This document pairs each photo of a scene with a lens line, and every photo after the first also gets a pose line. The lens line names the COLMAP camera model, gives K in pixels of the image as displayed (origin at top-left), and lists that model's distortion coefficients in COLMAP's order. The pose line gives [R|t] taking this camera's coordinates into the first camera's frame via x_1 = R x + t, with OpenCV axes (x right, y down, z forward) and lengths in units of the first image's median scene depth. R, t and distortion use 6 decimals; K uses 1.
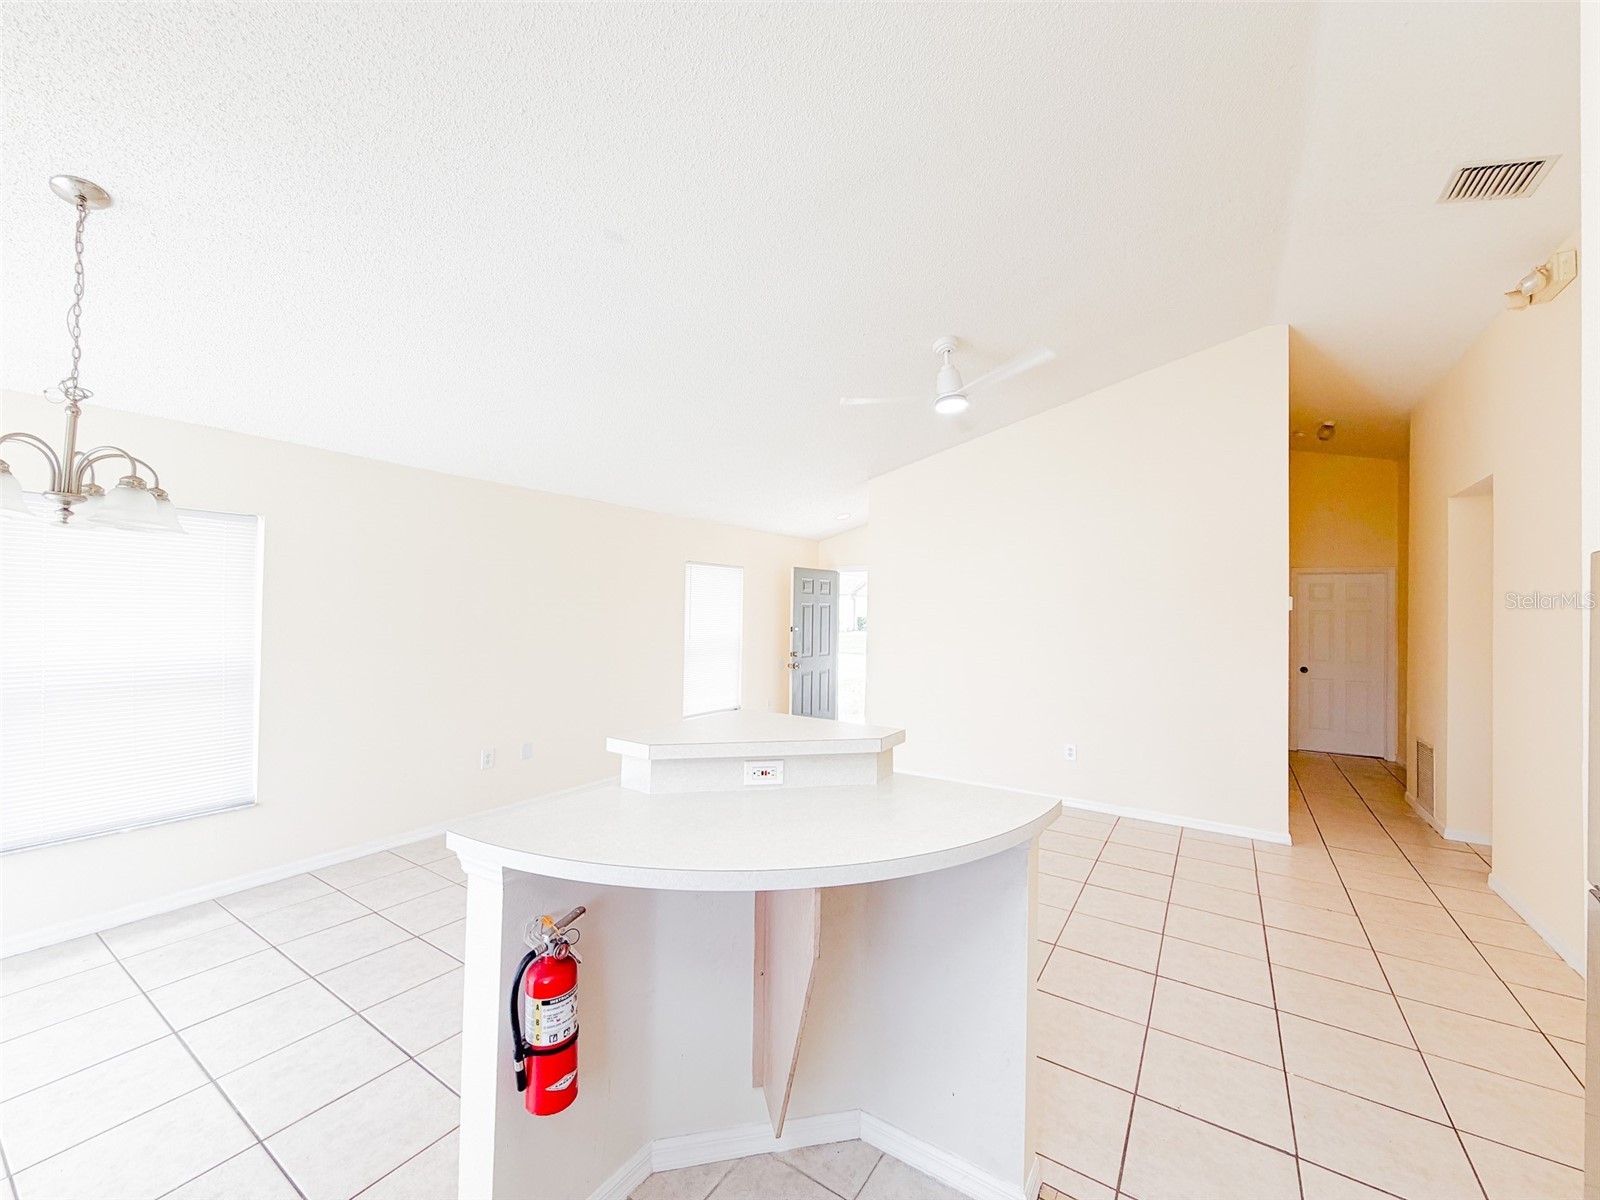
lens RADIAL K [[636.9, 0, 795.1], [0, 636.9, 598.6], [0, 0, 1]] dist [0.000366, -0.000208]
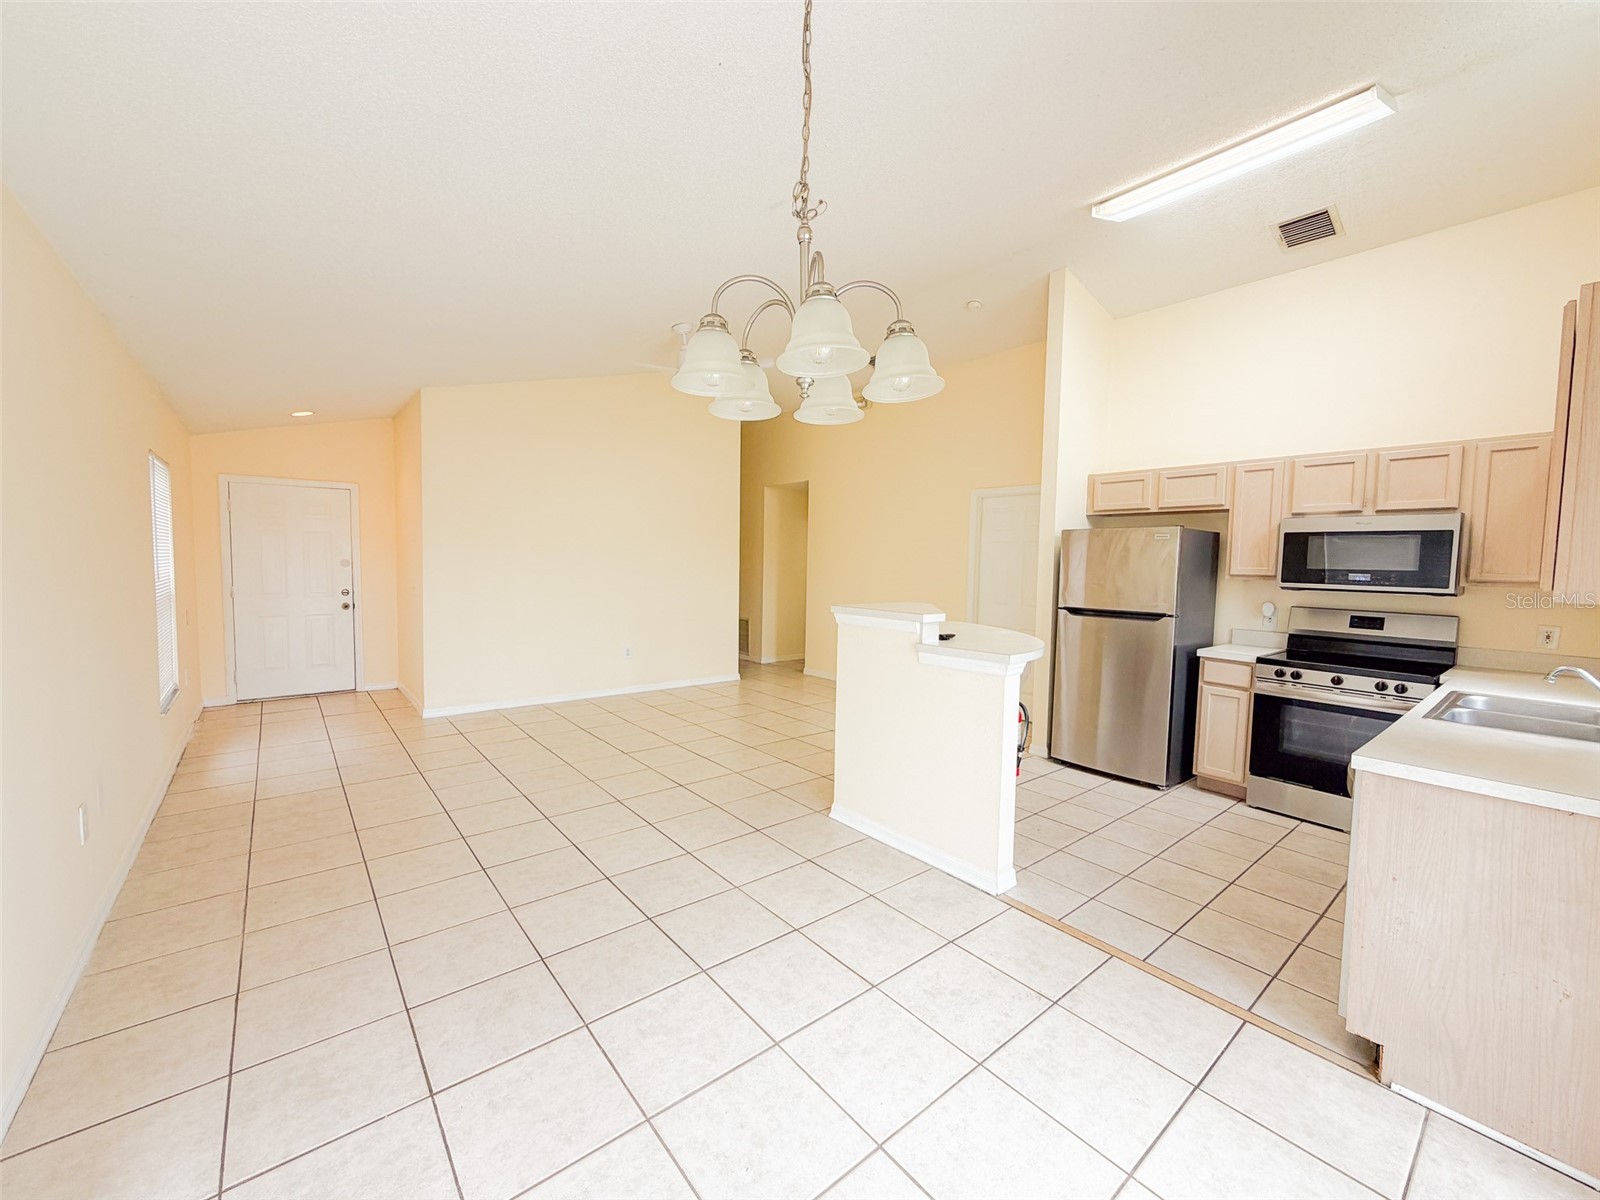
lens RADIAL K [[636.9, 0, 796.7], [0, 636.9, 597.6], [0, 0, 1]] dist [0.000366, -0.000208]
pose [[0.300126, -0.067380, 0.951517, -0.475243], [-0.030729, 0.996301, 0.080244, 0.010830], [-0.953404, -0.053323, 0.296946, 0.202152]]
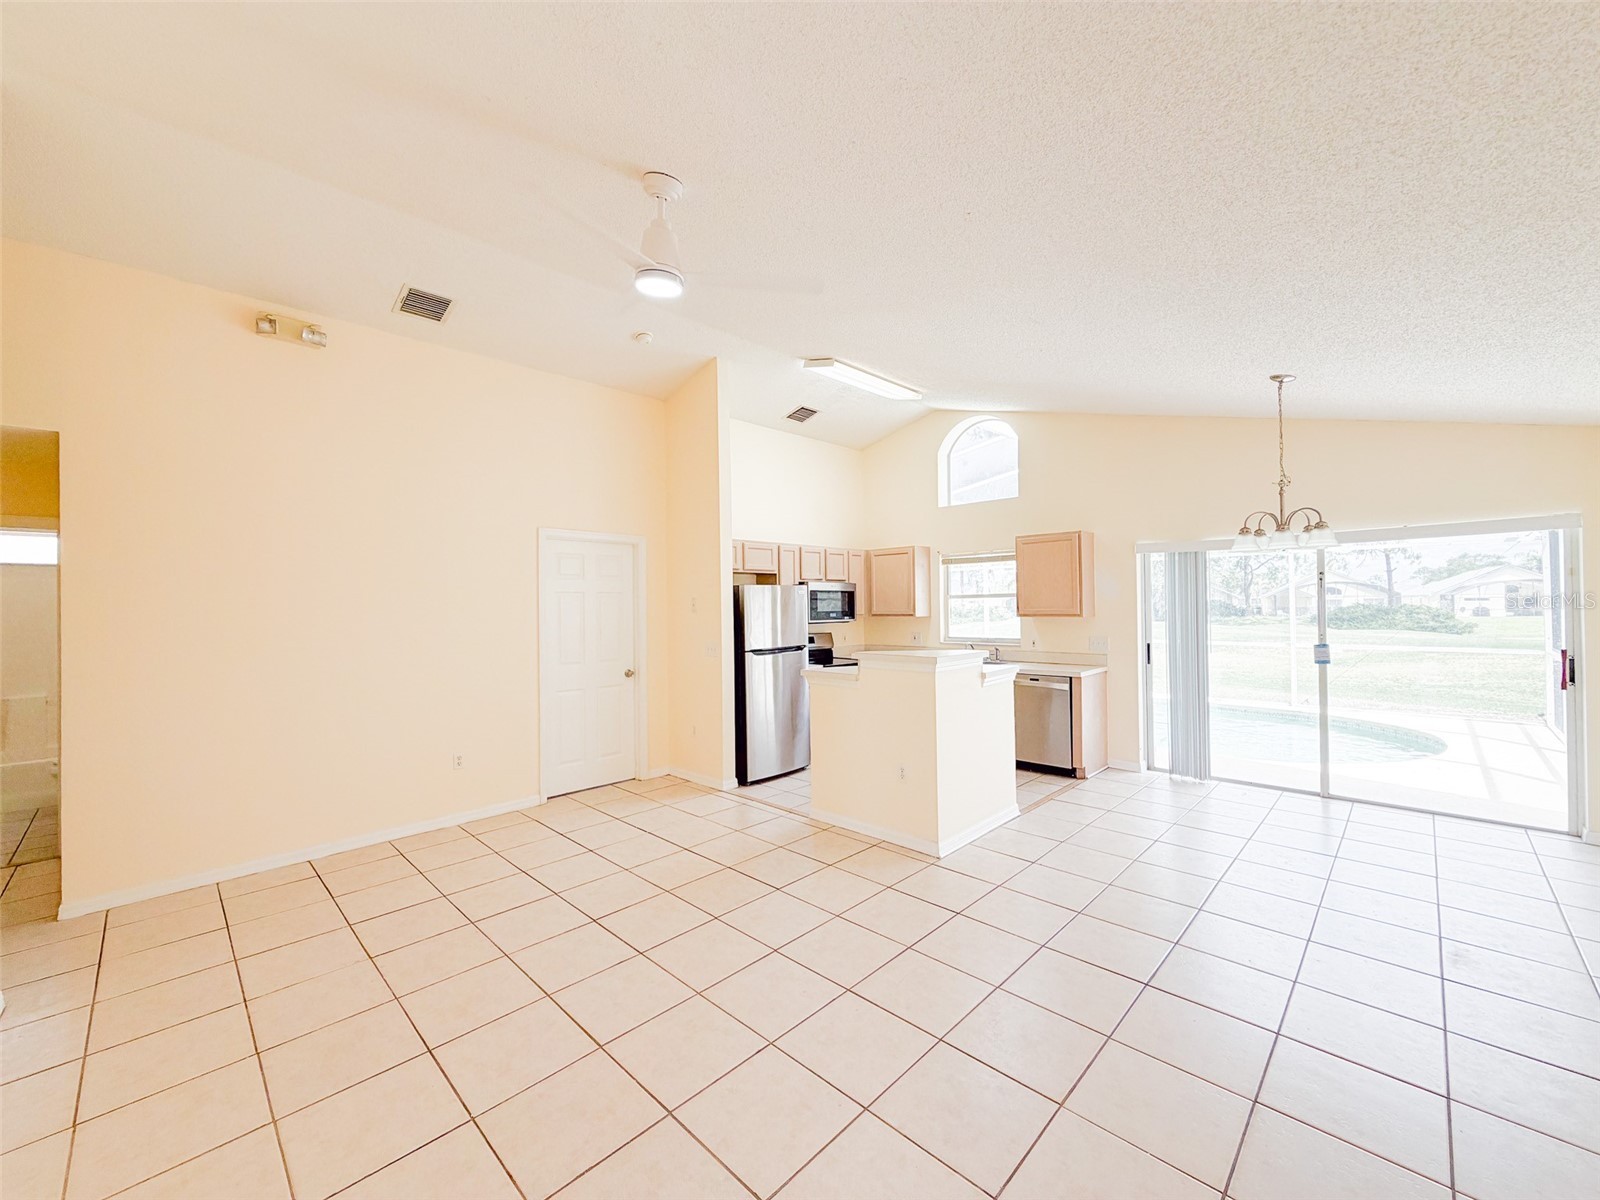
lens RADIAL K [[636.9, 0, 796.4], [0, 636.9, 598.3], [0, 0, 1]] dist [0.000366, -0.000208]
pose [[-0.980943, -0.001536, 0.194292, -0.013289], [-0.006460, 0.999674, -0.024714, 0.019901], [-0.194190, -0.025498, -0.980632, 0.829274]]
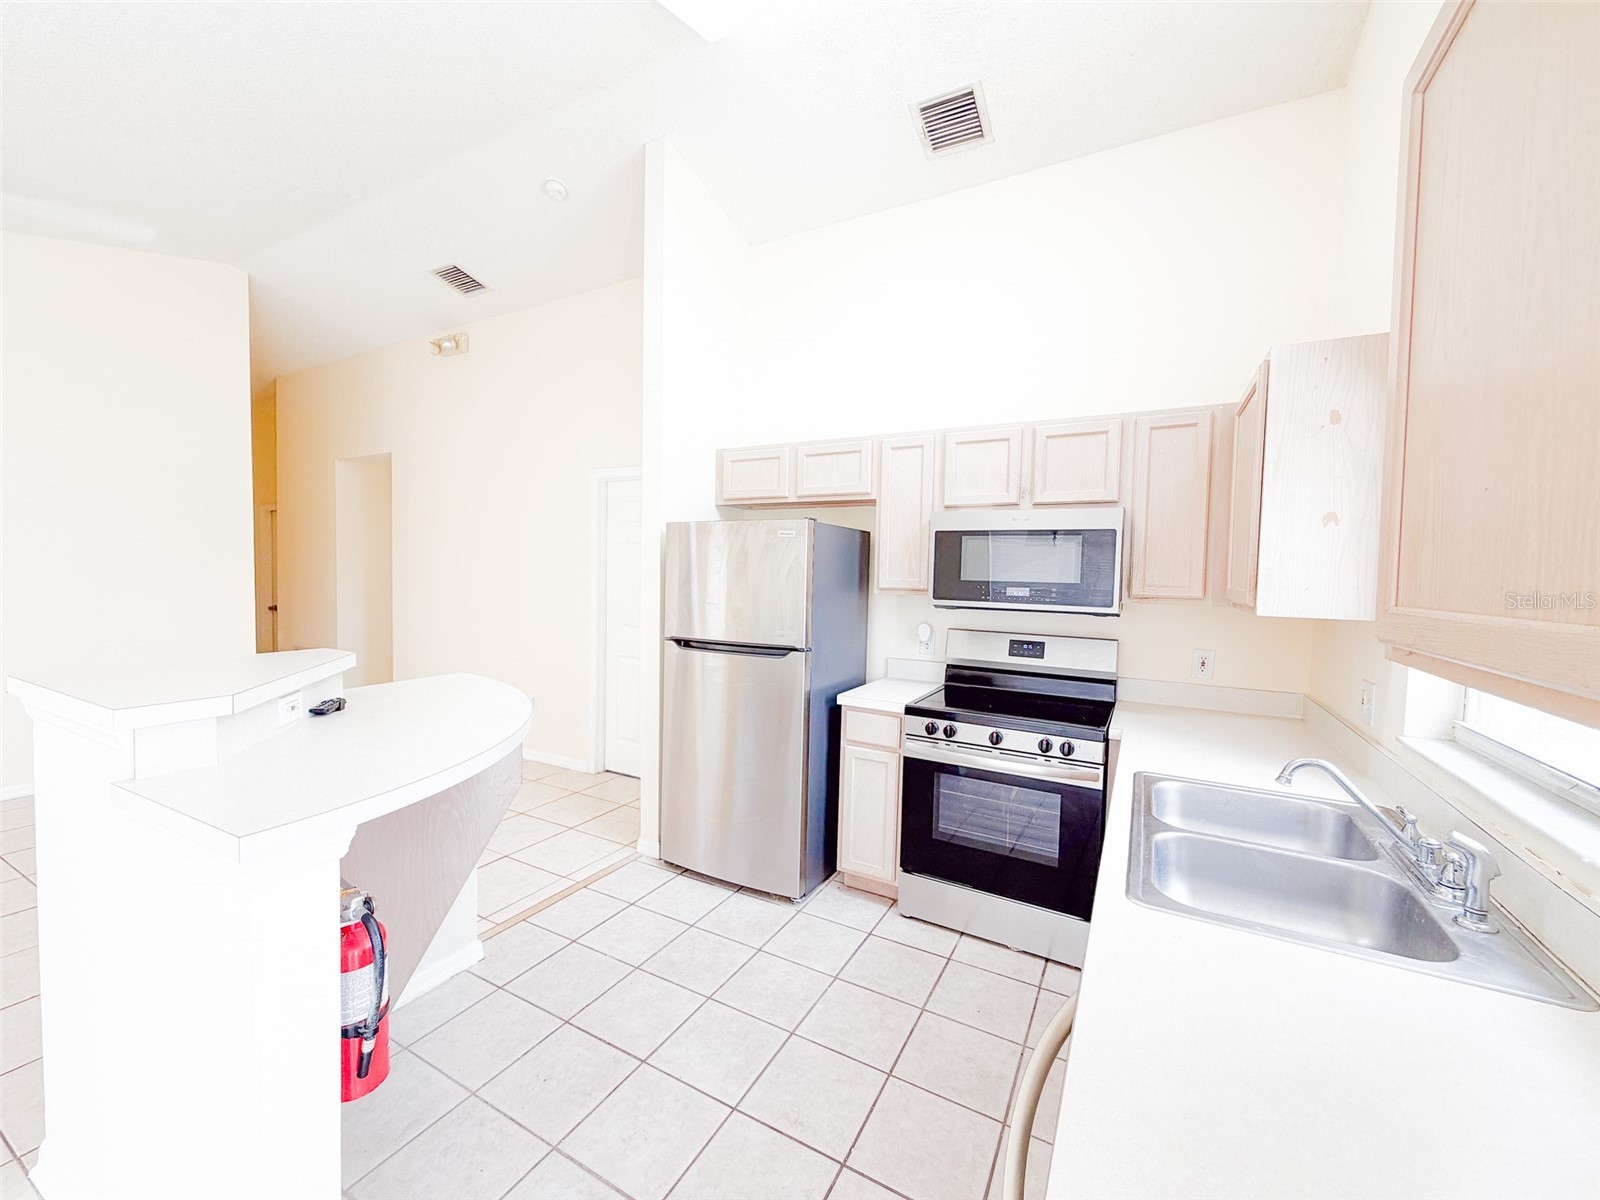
lens RADIAL K [[636.9, 0, 796.9], [0, 636.9, 598.3], [0, 0, 1]] dist [0.000366, -0.000208]
pose [[-0.085379, -0.061274, 0.994463, -0.234514], [-0.040101, 0.997510, 0.058019, 0.008815], [-0.995541, -0.034925, -0.087623, 0.095556]]
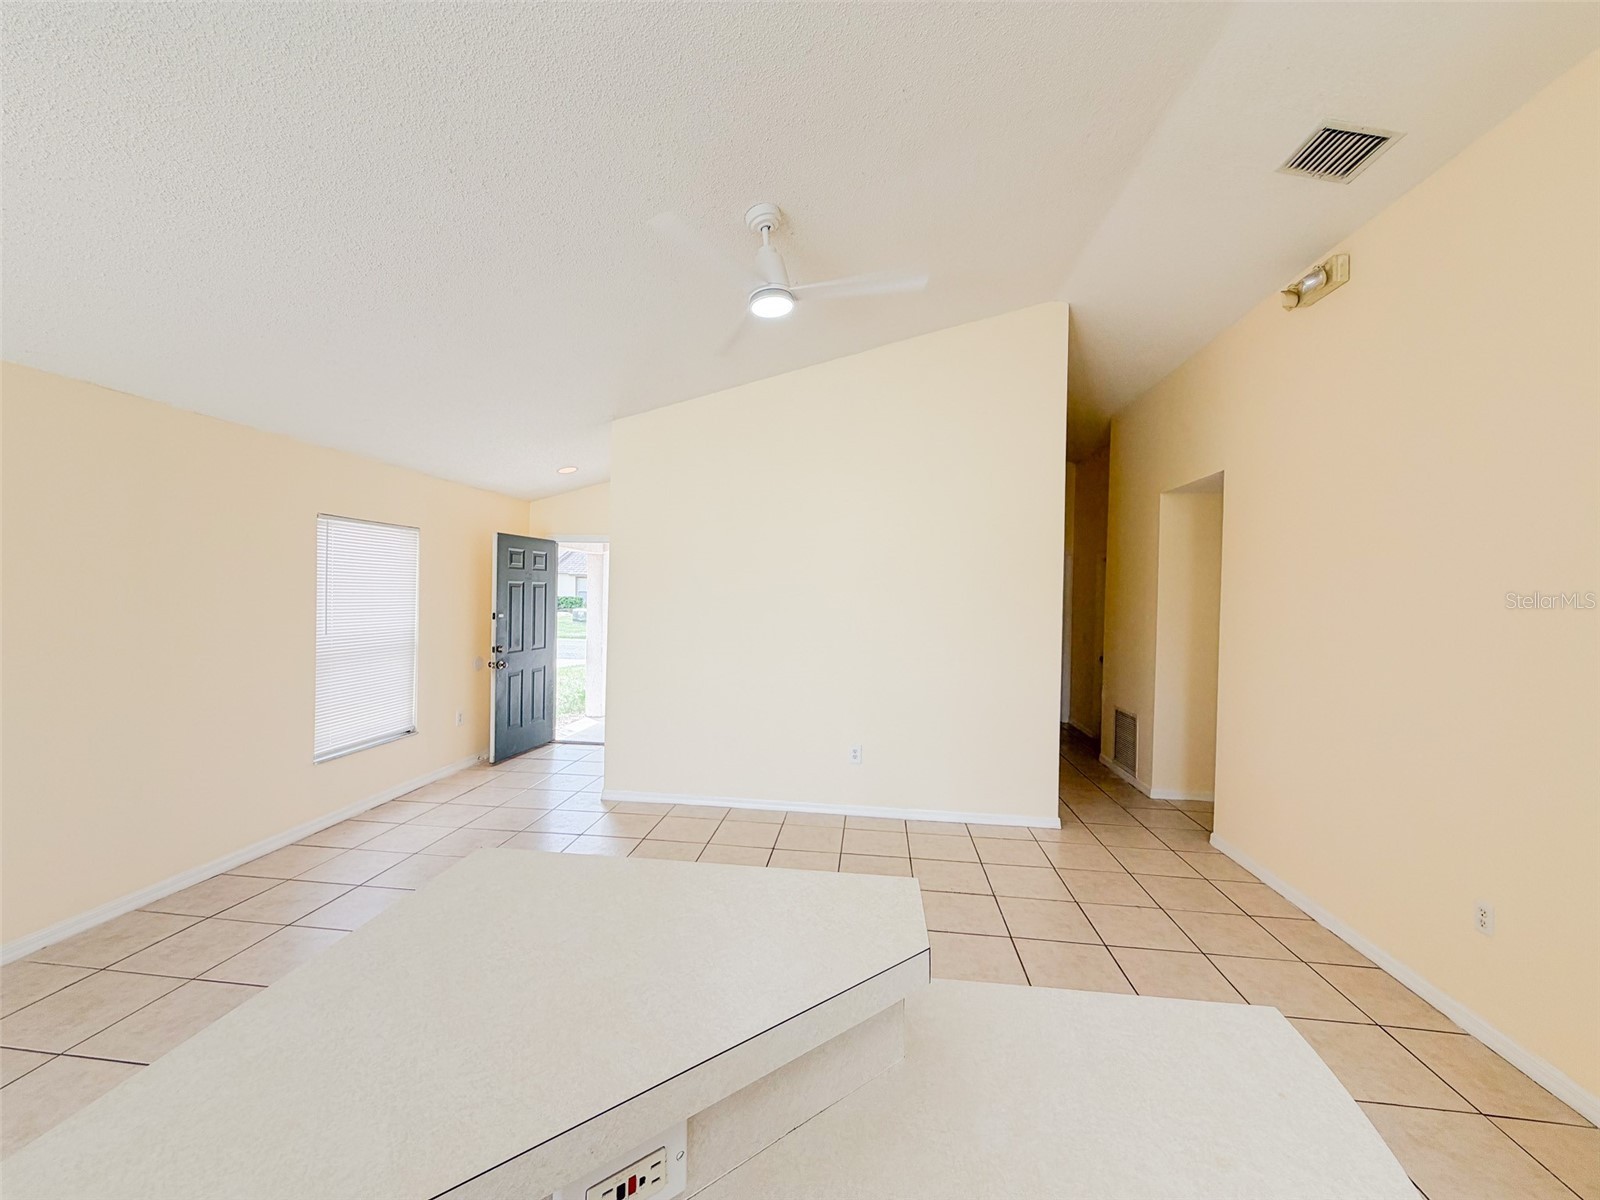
lens RADIAL K [[636.9, 0, 793.2], [0, 636.9, 599.2], [0, 0, 1]] dist [0.000366, -0.000208]
pose [[0.893534, -0.001770, 0.448992, -0.027339], [-0.013681, 0.999421, 0.031165, 0.000389], [-0.448787, -0.033990, 0.892992, 0.177652]]
